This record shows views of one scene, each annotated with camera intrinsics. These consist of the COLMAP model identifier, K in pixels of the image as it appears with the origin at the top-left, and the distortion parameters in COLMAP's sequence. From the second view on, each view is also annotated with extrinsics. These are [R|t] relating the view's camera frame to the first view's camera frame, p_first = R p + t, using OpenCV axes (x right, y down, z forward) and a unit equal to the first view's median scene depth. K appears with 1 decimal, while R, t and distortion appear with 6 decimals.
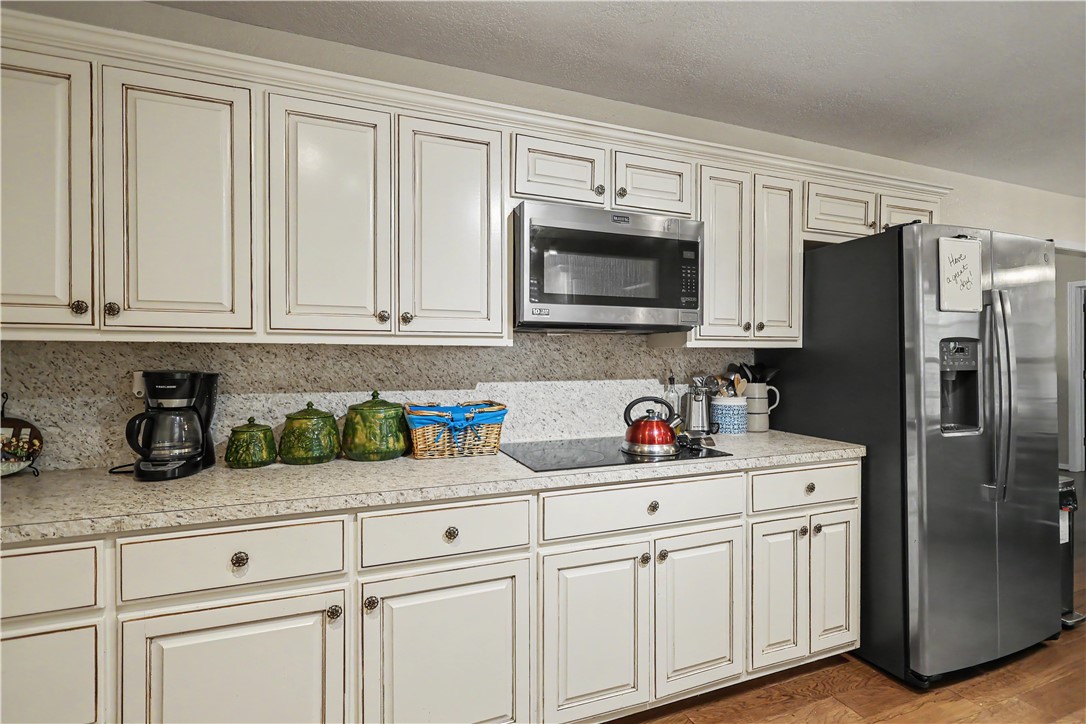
lens RADIAL K [[501.8, 0, 548.5], [0, 501.8, 361.6], [0, 0, 1]] dist [0.003423, -0.000927]
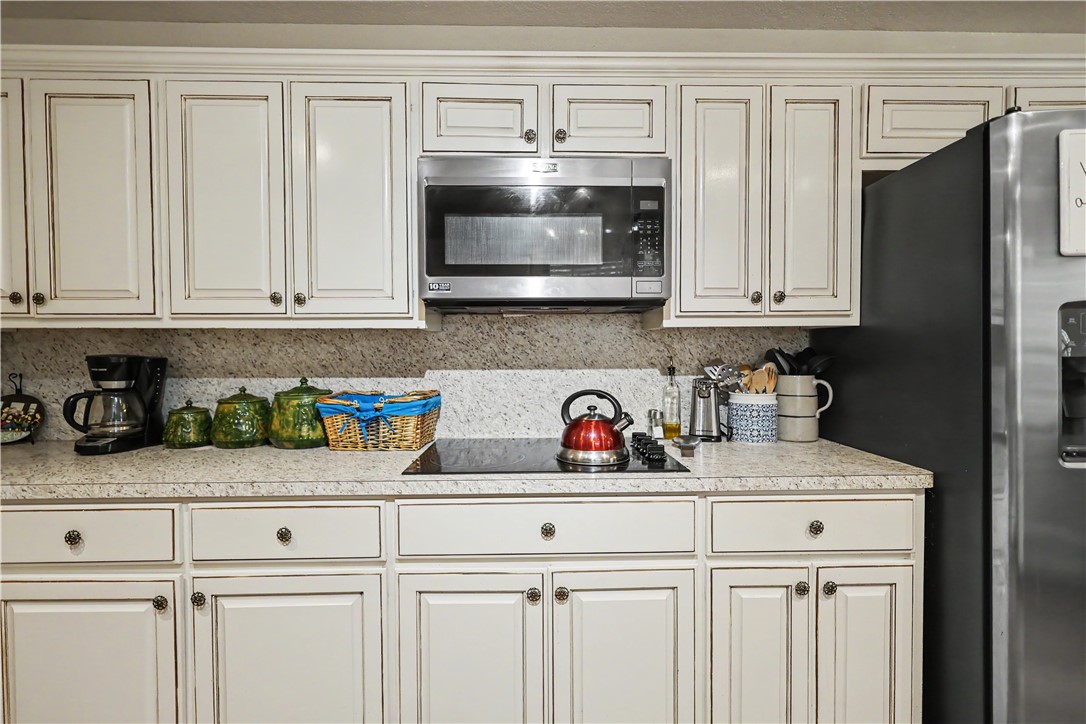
lens RADIAL K [[524.5, 0, 551.6], [0, 524.5, 356.6], [0, 0, 1]] dist [0.003383, 0.000513]
pose [[0.941726, 0.000614, -0.336380, 0.437649], [0.001229, 0.999985, 0.005268, 0.014097], [0.336379, -0.005374, 0.941712, 0.212021]]
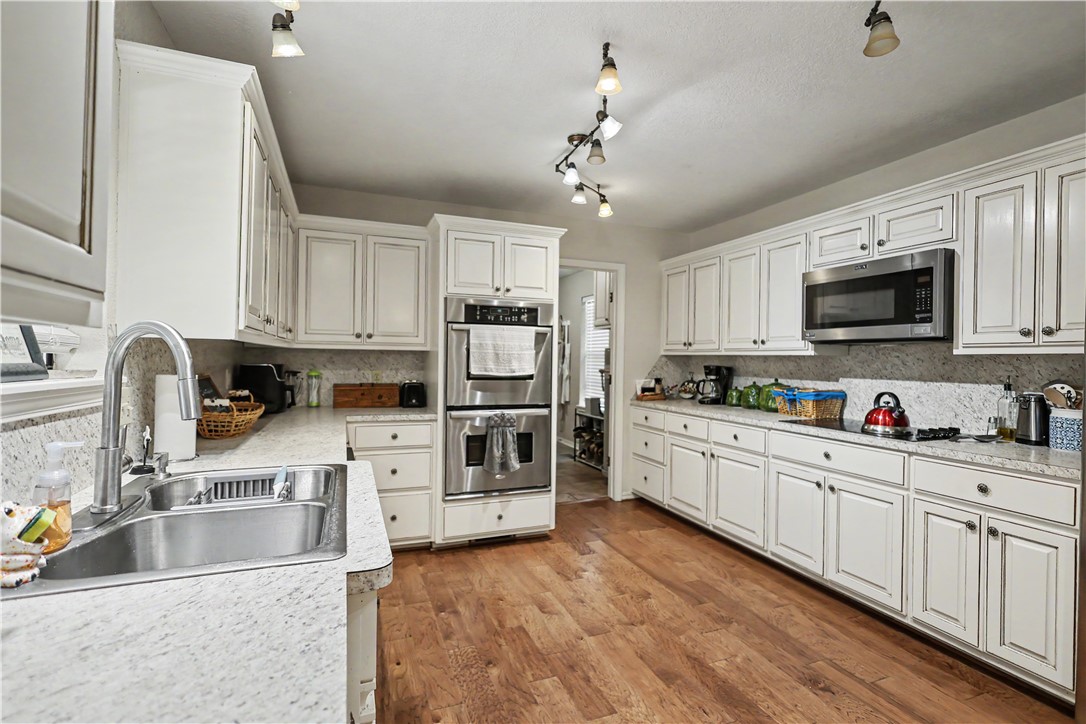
lens RADIAL K [[501.8, 0, 534.0], [0, 501.8, 363.3], [0, 0, 1]] dist [0.003423, -0.000927]
pose [[-0.012243, 0.010831, -0.999866, 1.618543], [-0.019092, 0.999757, 0.011063, -0.003283], [0.999743, 0.019225, -0.012033, 0.074101]]
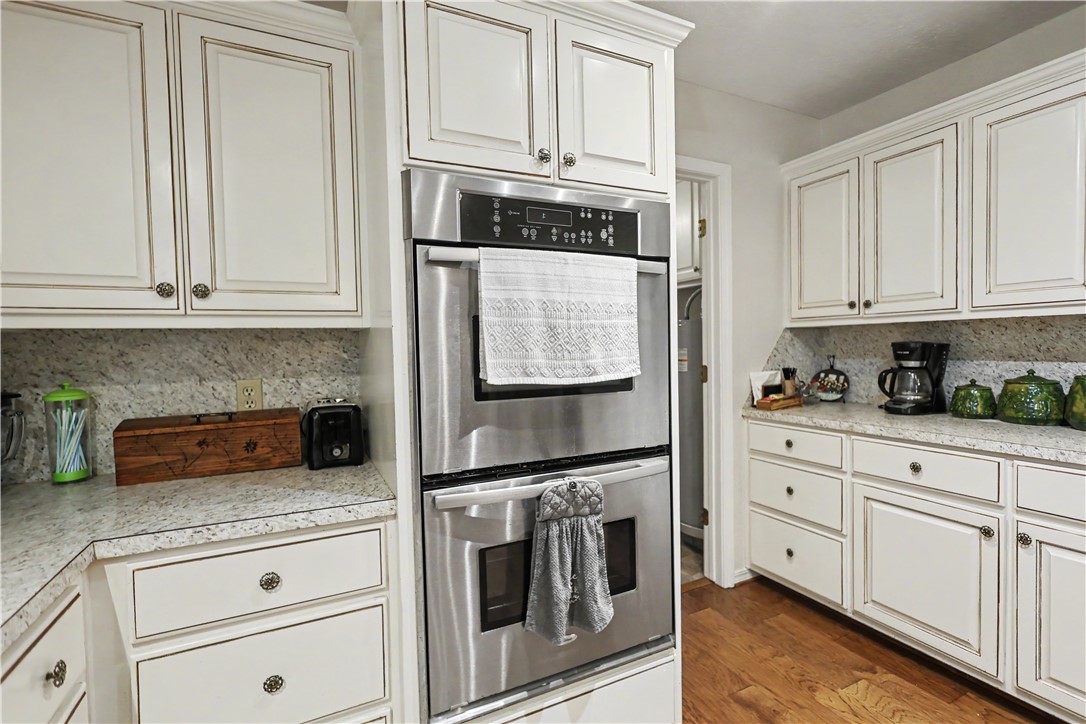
lens RADIAL K [[501.8, 0, 537.1], [0, 501.8, 364.0], [0, 0, 1]] dist [0.003423, -0.000927]
pose [[0.075036, 0.034653, -0.996579, 0.512968], [0.016885, 0.999209, 0.036016, 0.010133], [0.997038, -0.019530, 0.074391, -0.147730]]
